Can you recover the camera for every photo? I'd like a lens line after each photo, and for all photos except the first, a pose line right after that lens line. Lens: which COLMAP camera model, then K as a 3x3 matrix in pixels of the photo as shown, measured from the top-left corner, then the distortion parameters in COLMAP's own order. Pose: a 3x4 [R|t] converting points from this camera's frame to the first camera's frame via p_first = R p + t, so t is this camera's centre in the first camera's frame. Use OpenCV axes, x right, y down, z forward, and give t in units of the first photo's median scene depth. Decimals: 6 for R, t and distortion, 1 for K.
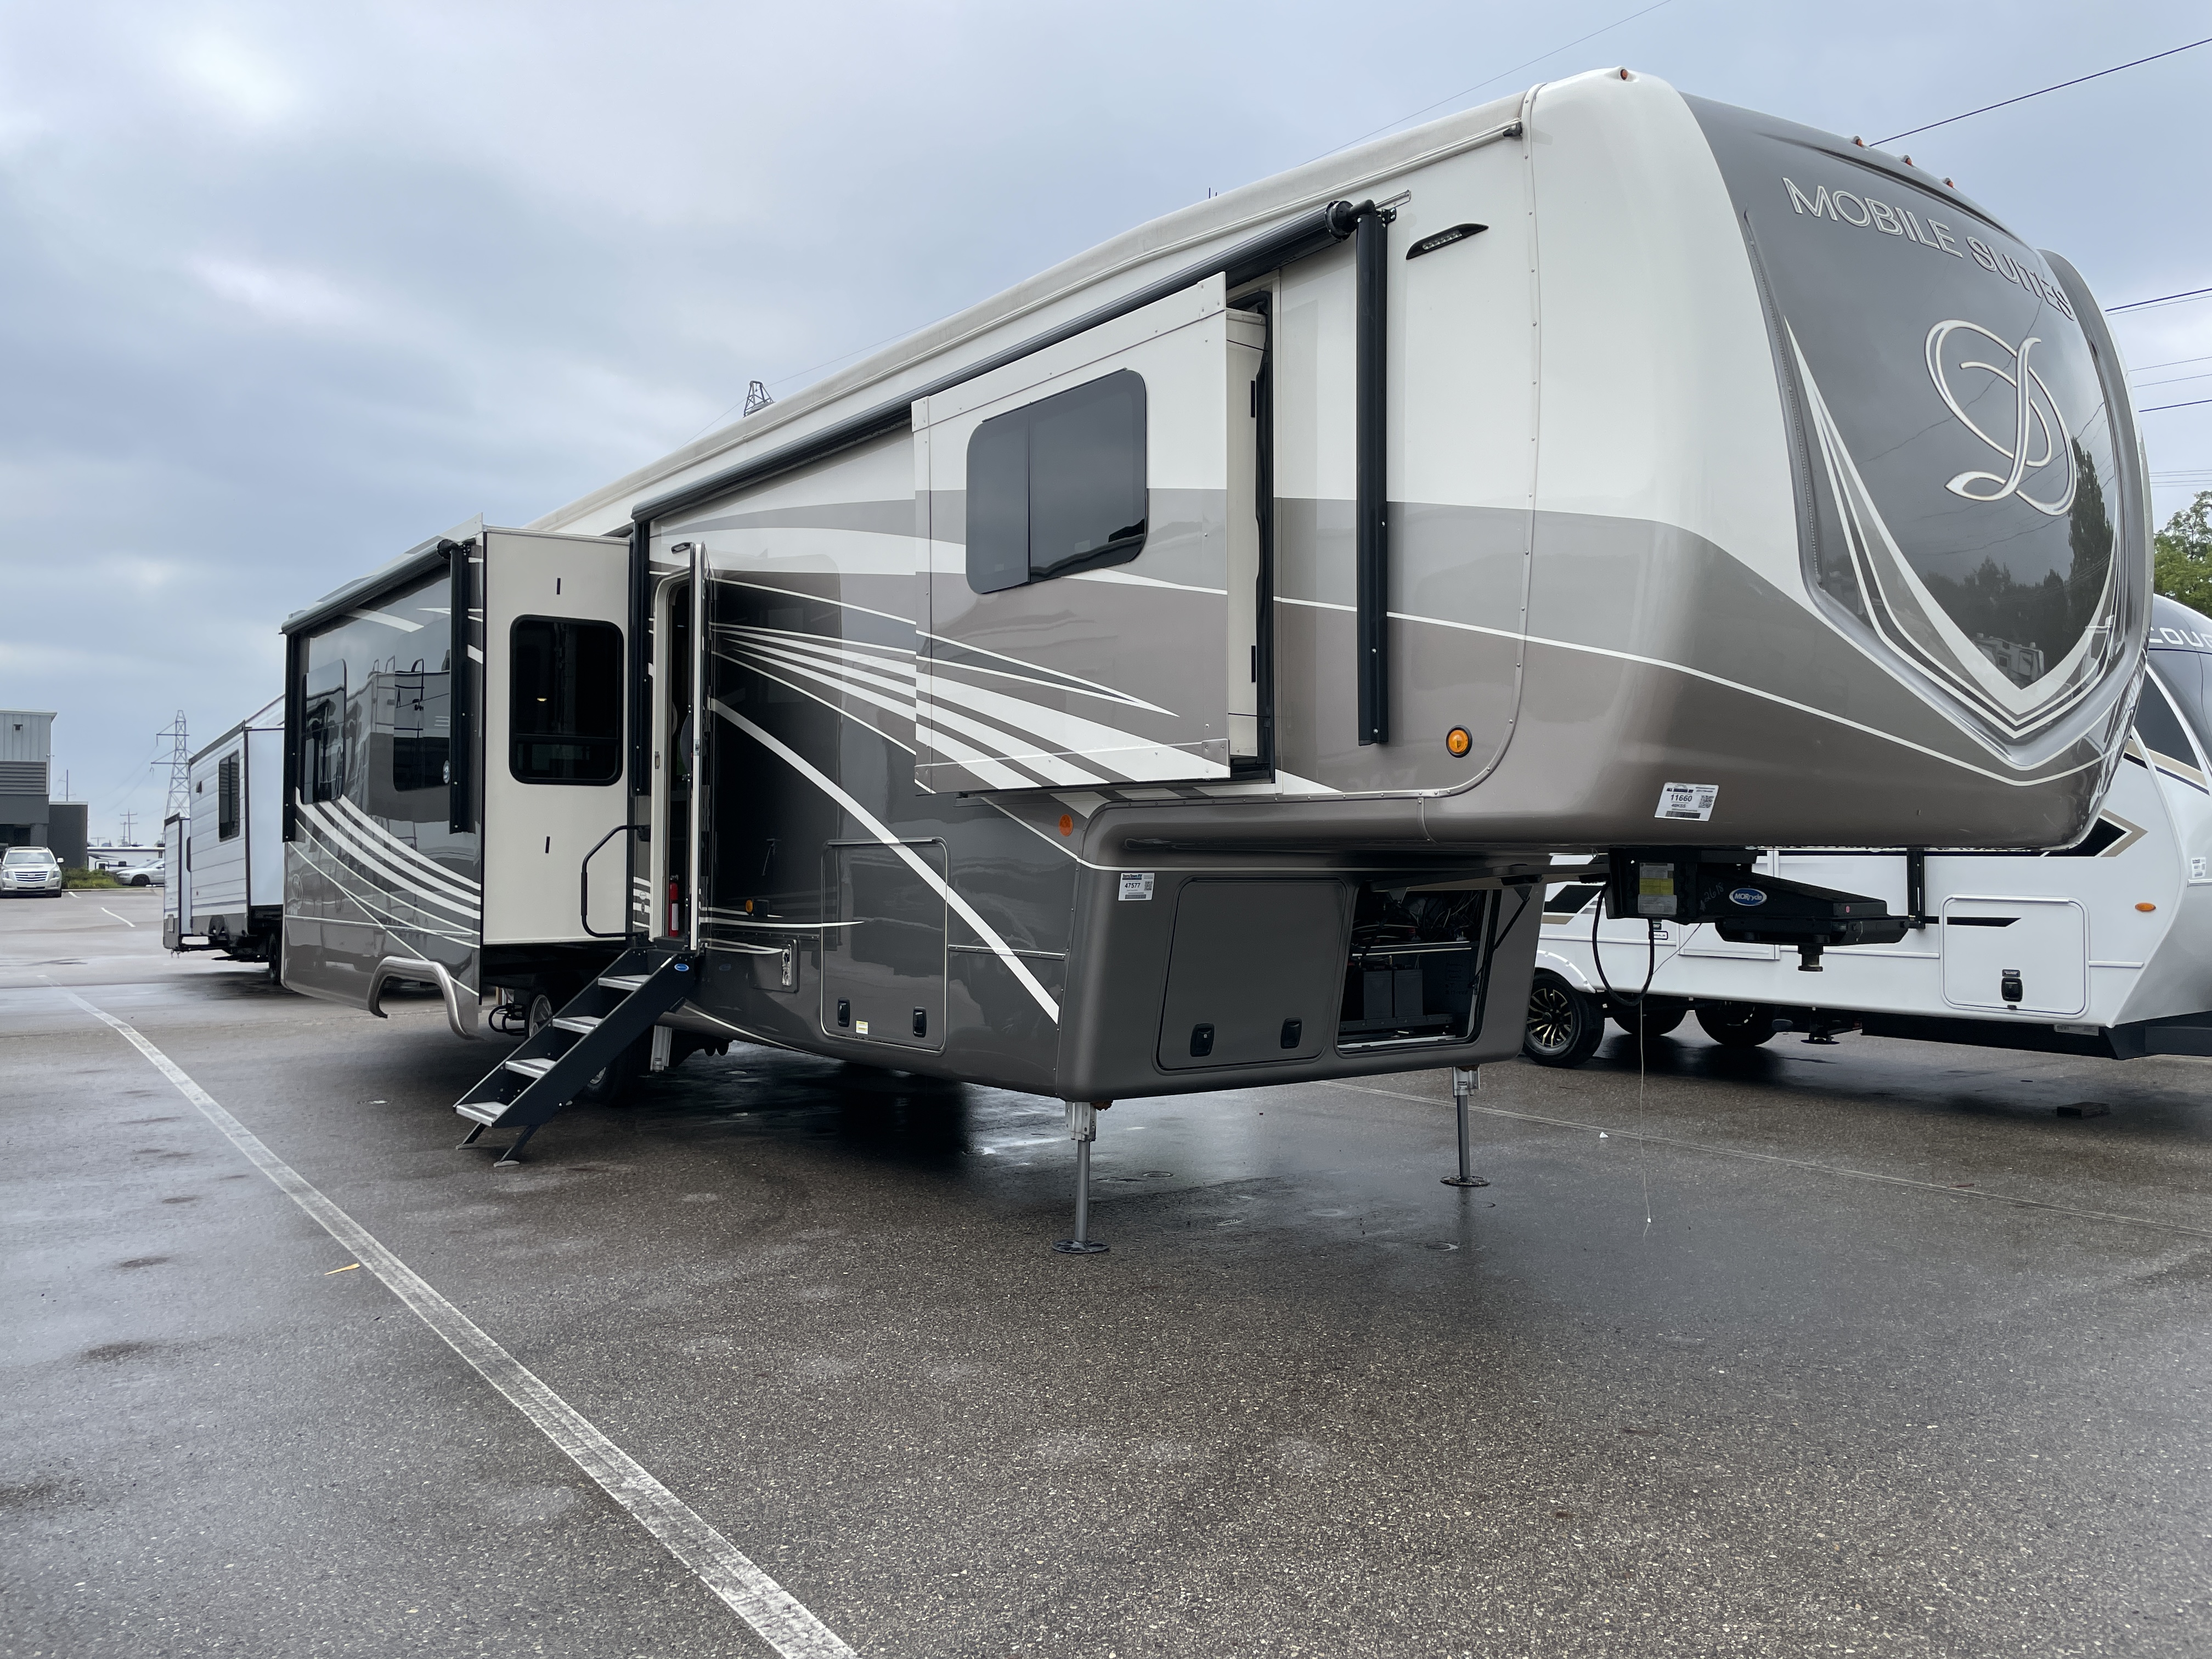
lens RADIAL K [[1695.9, 0, 1096.8], [0, 1695.9, 831.9], [0, 0, 1]] dist [0.033818, -0.017662]
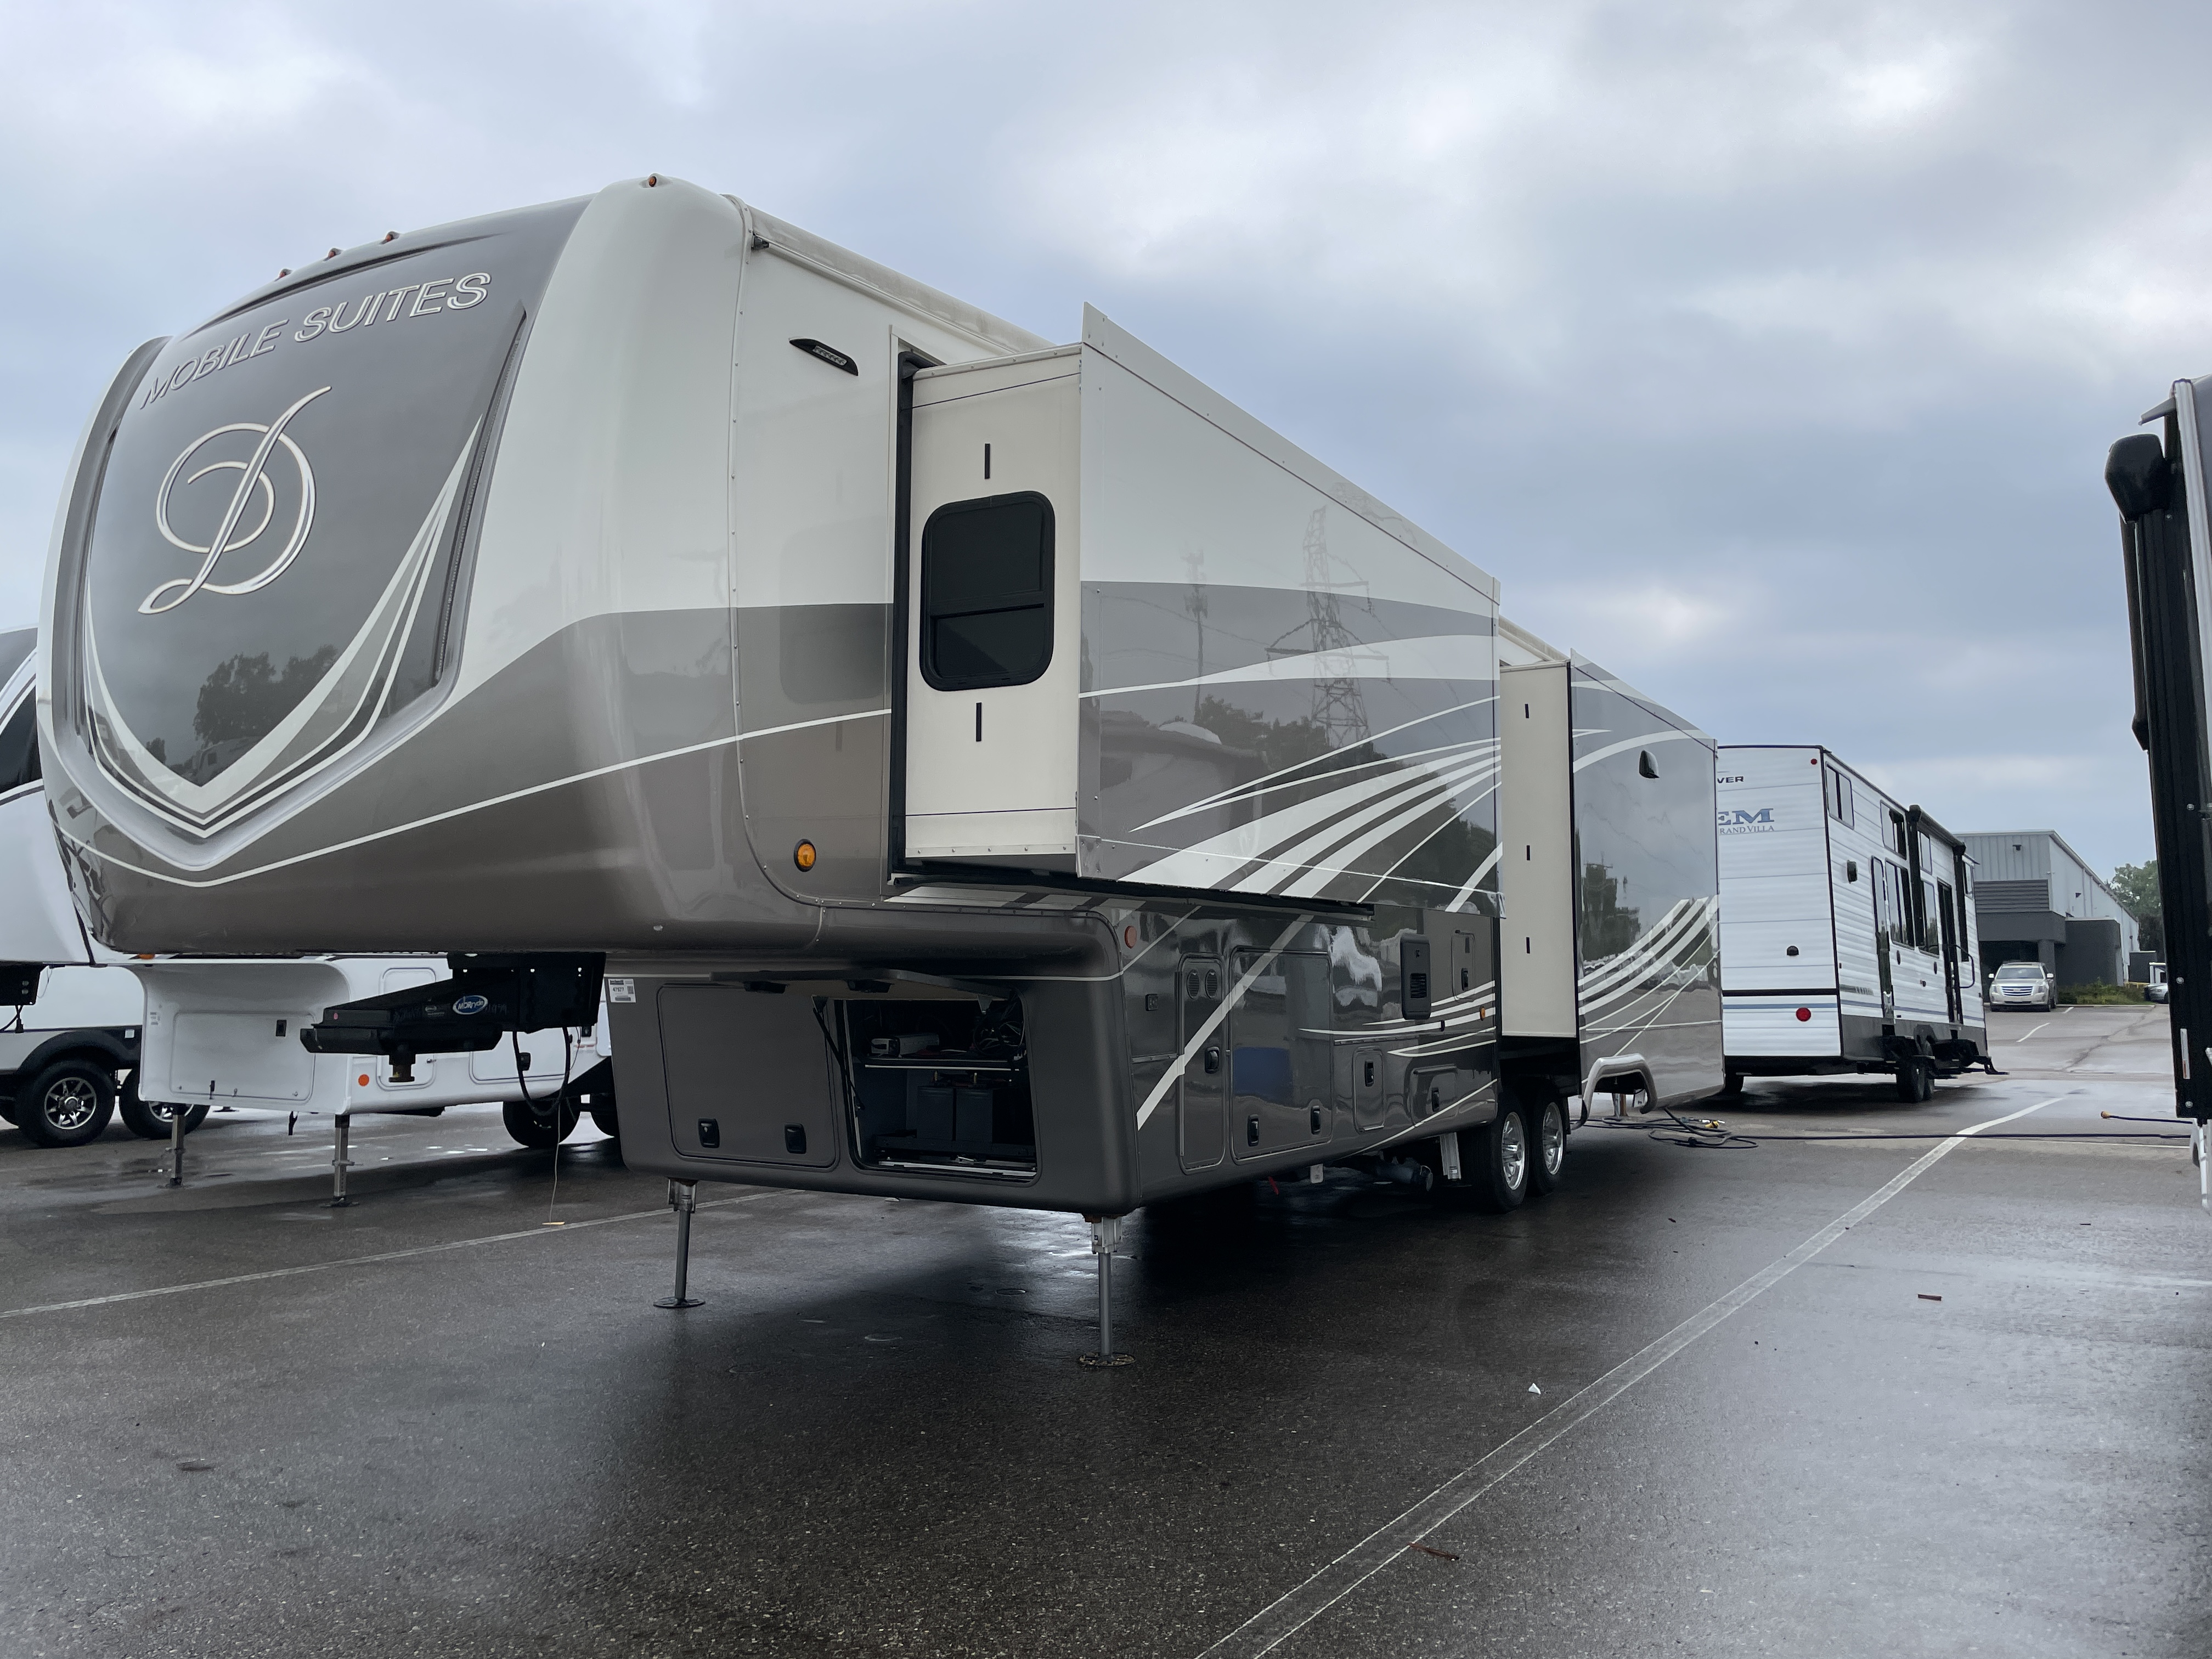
lens RADIAL K [[1695.9, 0, 1098.7], [0, 1695.9, 822.7], [0, 0, 1]] dist [0.033818, -0.017662]
pose [[0.382522, -0.079095, -0.920555, 1.137018], [0.011763, 0.996665, -0.080747, 0.014009], [0.923871, 0.020059, 0.382177, 0.775332]]
